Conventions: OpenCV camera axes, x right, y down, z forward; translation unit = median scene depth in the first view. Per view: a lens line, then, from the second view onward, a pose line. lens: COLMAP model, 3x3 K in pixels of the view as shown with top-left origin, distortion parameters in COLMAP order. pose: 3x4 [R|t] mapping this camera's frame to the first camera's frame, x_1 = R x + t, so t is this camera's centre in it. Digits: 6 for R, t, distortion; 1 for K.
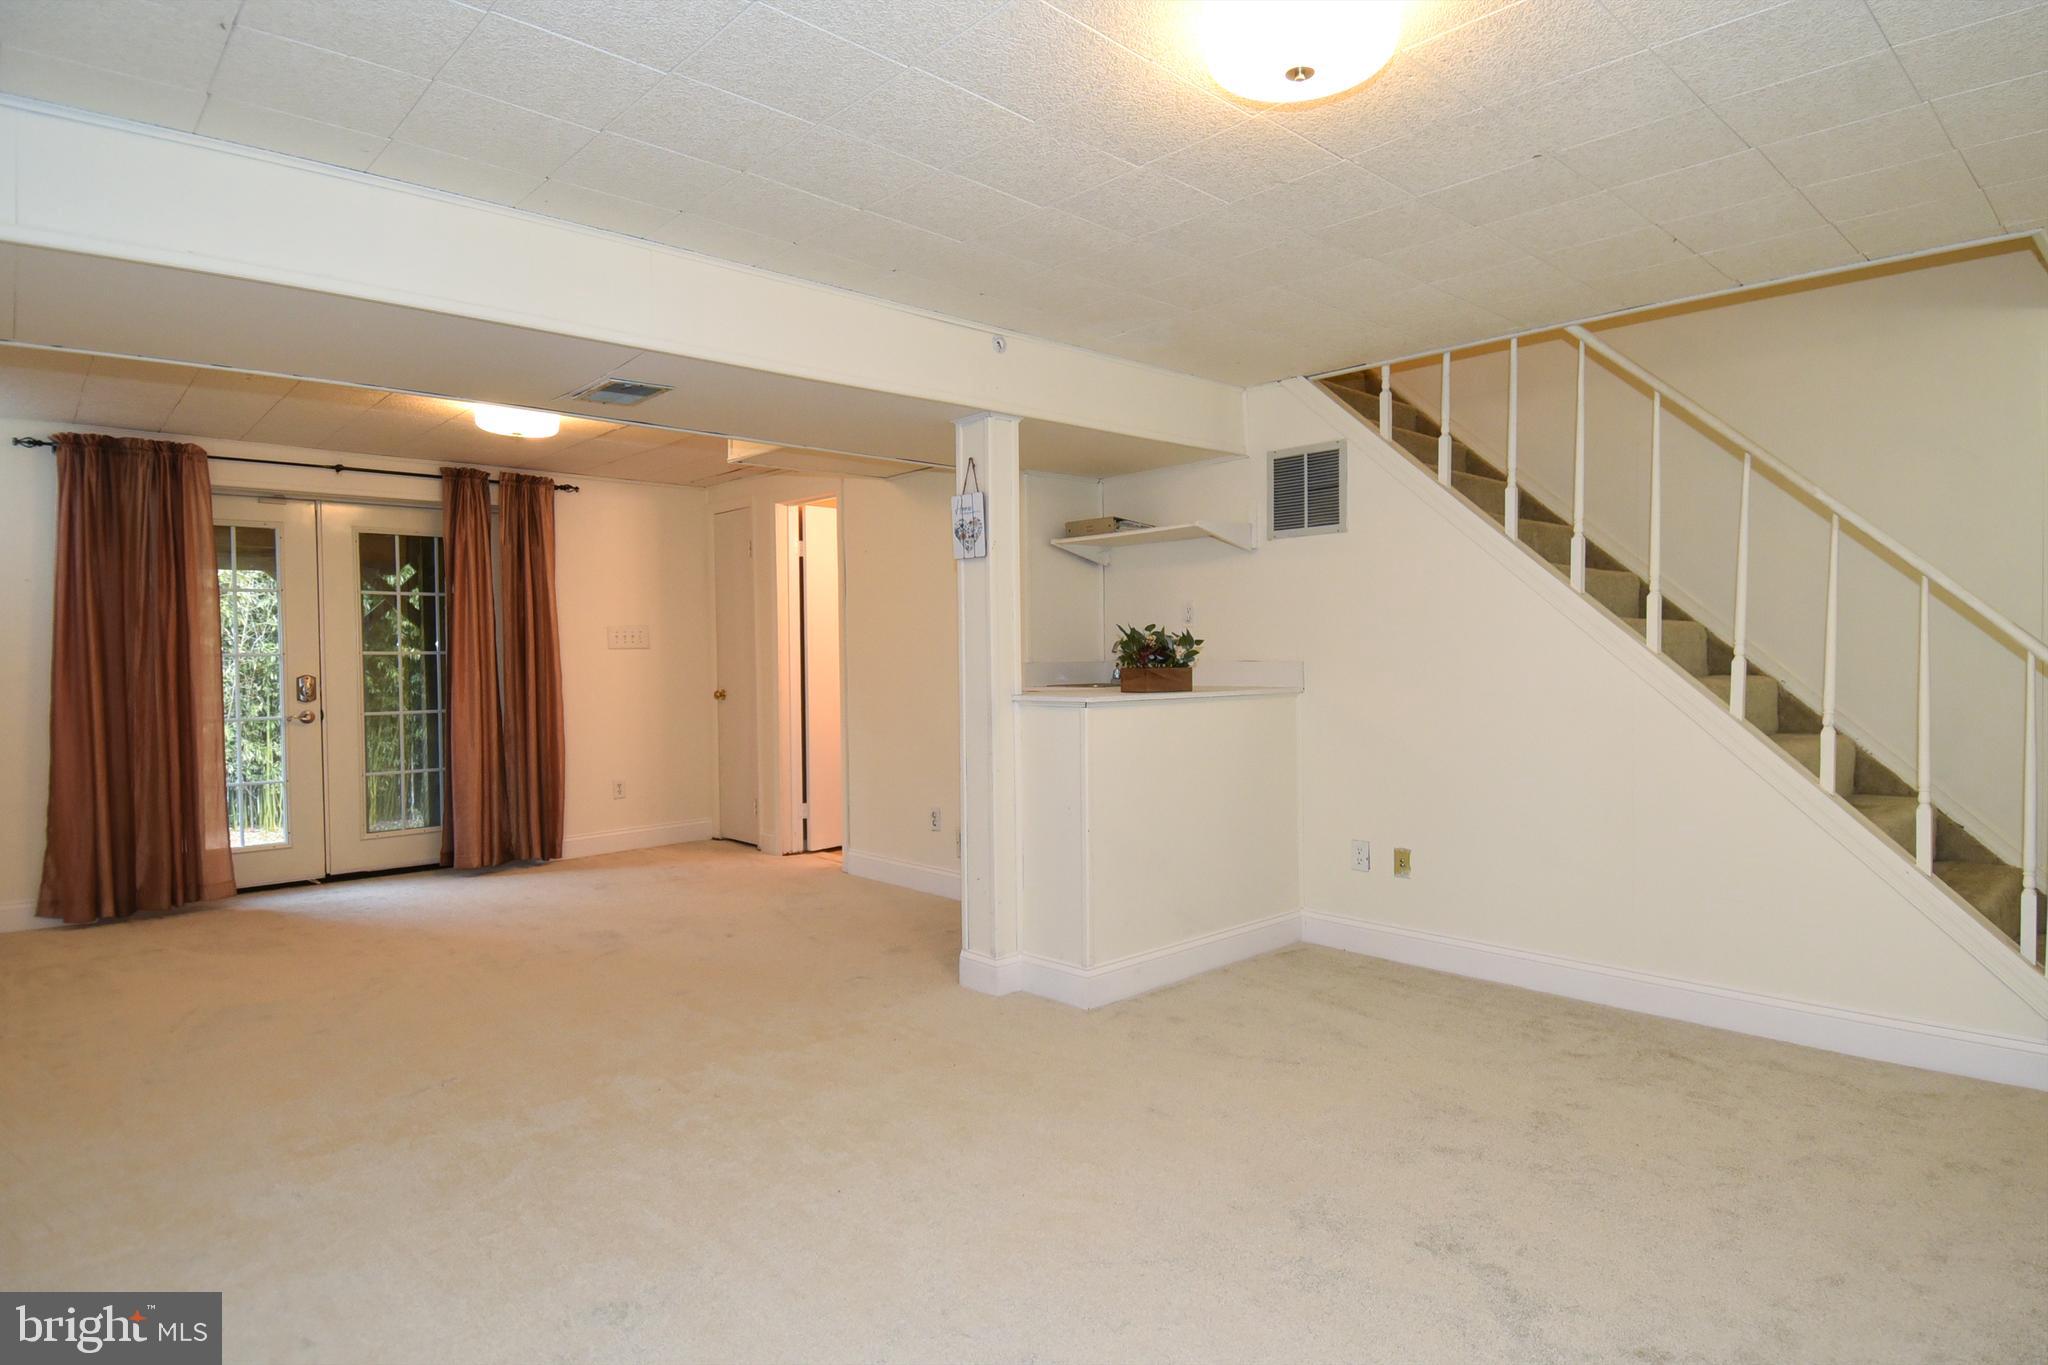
lens RADIAL K [[1134.2, 0, 1125.5], [0, 1134.2, 638.2], [0, 0, 1]] dist [0.046508, -0.046717]
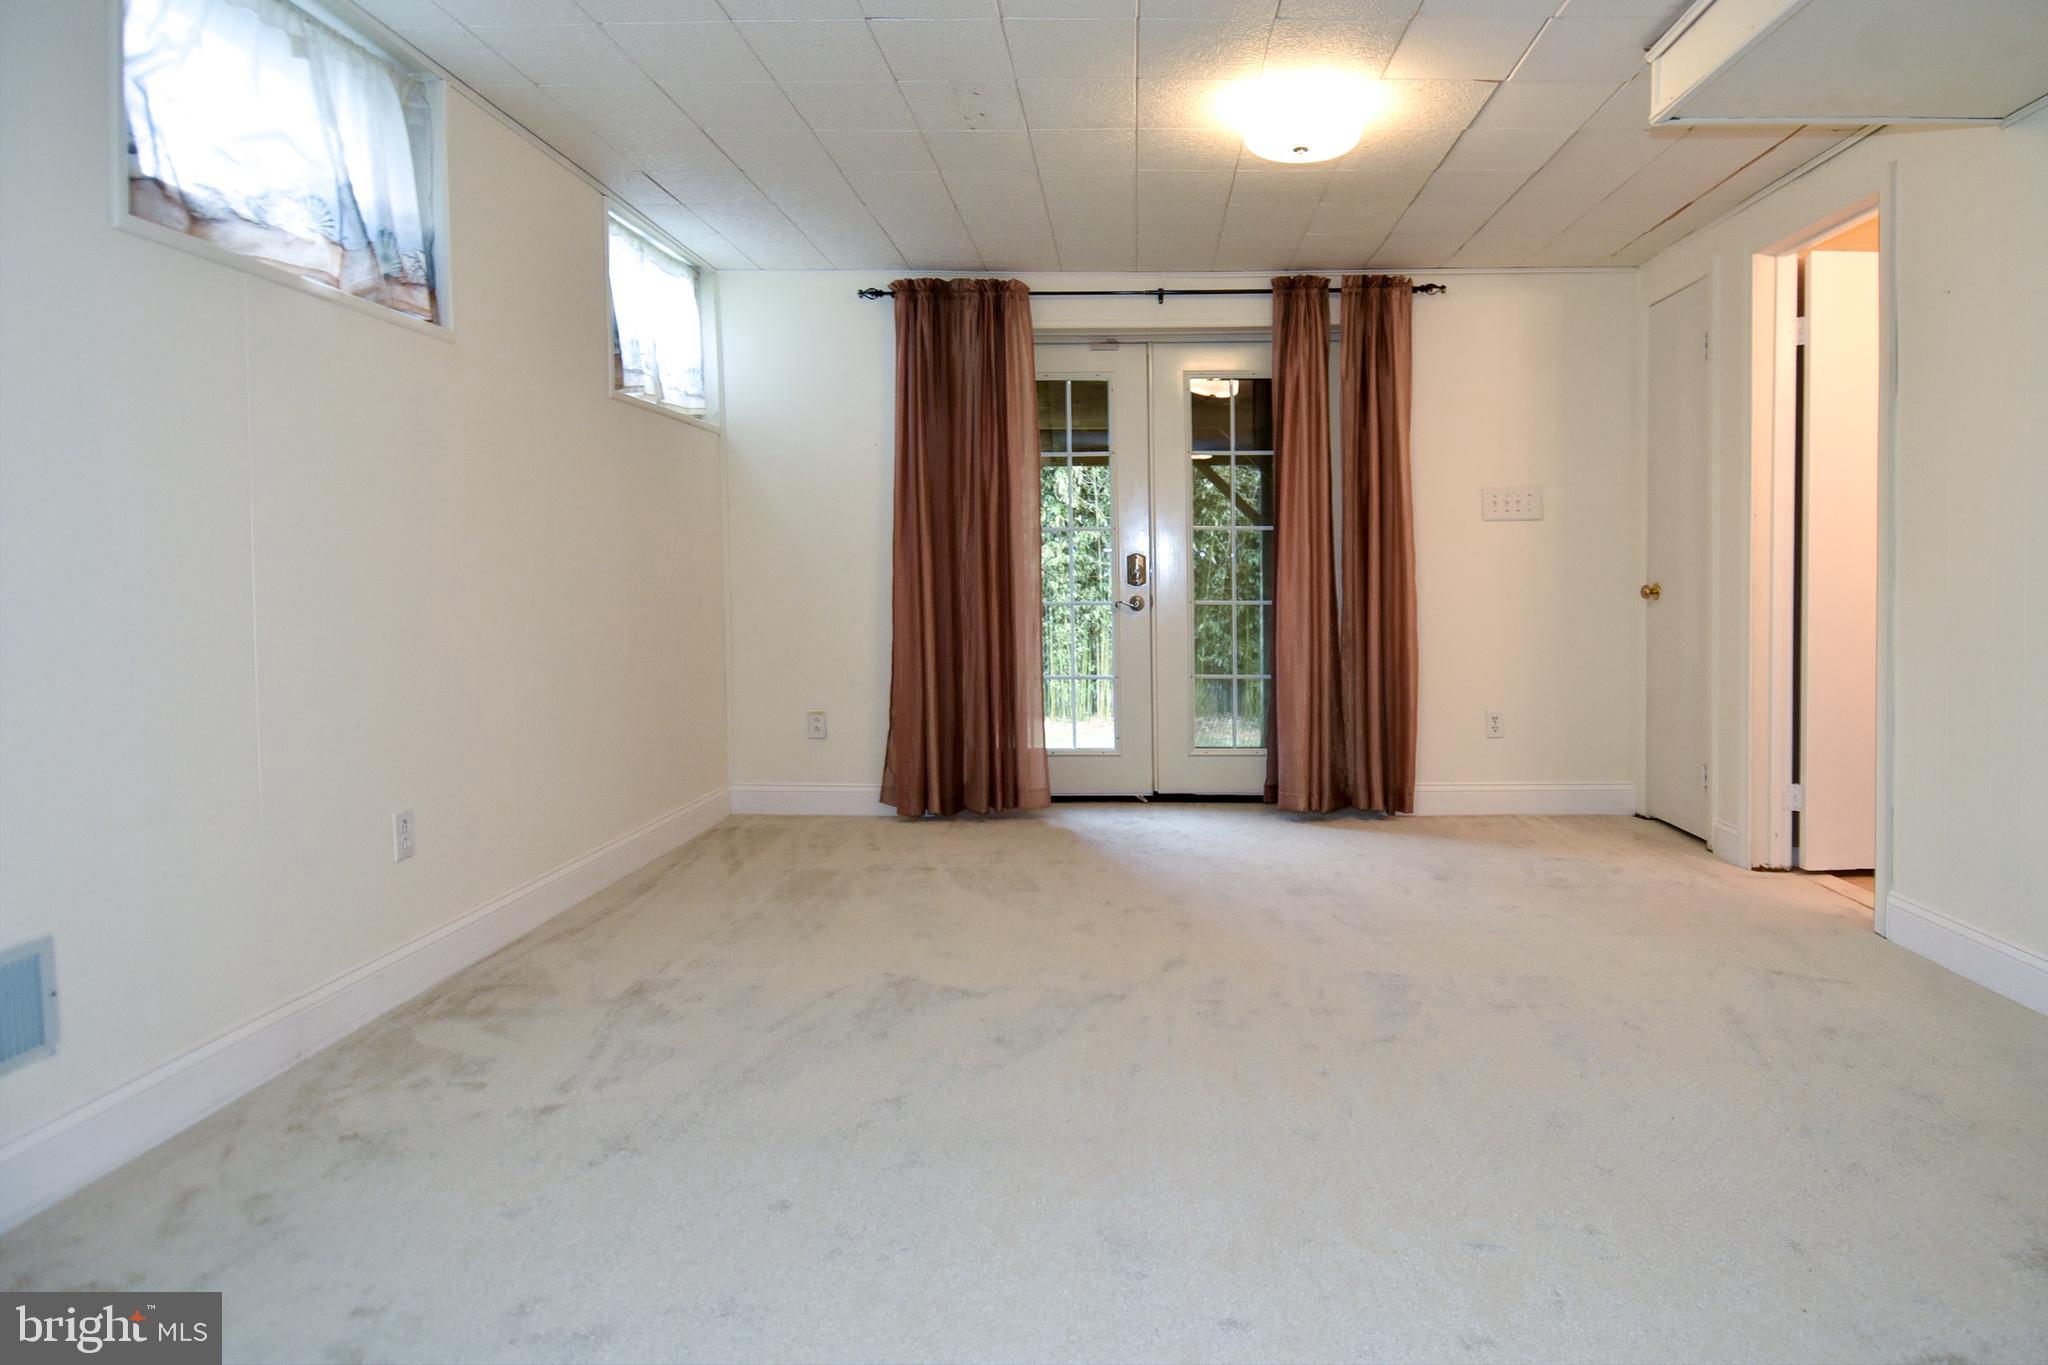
lens RADIAL K [[1135.5, 0, 1129.0], [0, 1135.5, 615.9], [0, 0, 1]] dist [0.046674, -0.054379]
pose [[0.692543, 0.034011, -0.720575, -0.117374], [0.001006, 0.998841, 0.048112, 0.038233], [0.721376, -0.034045, 0.691706, 0.419907]]
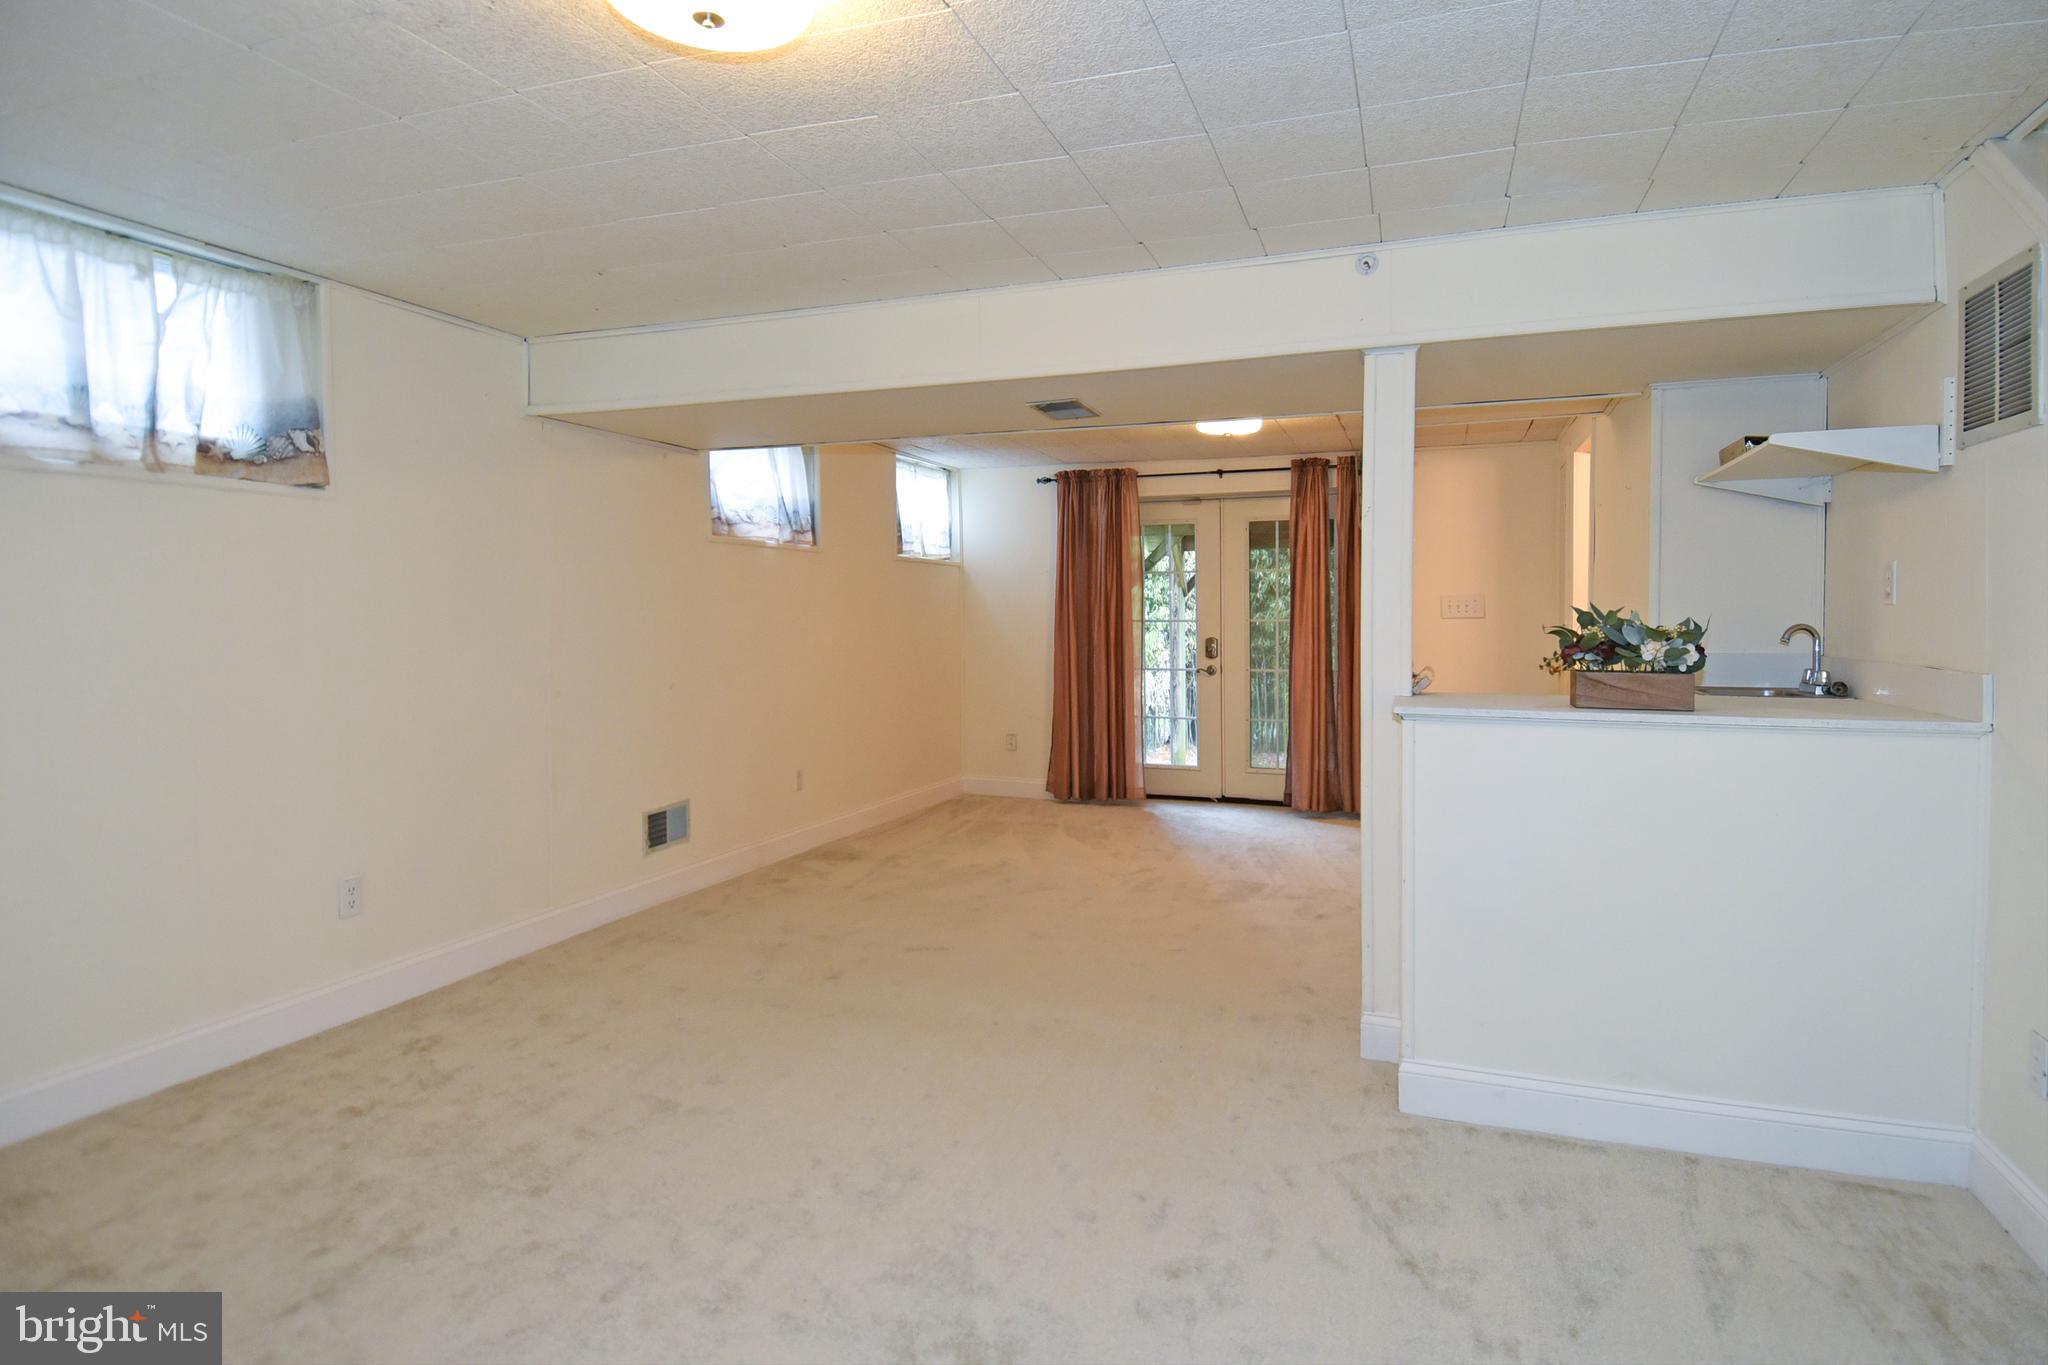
lens RADIAL K [[1154.4, 0, 1025.4], [0, 1154.4, 626.8], [0, 0, 1]] dist [0.029085, -0.056801]
pose [[0.391687, 0.023173, -0.919807, 0.384437], [0.007494, 0.999569, 0.028373, -0.017304], [0.920068, -0.018006, 0.391344, 0.308459]]
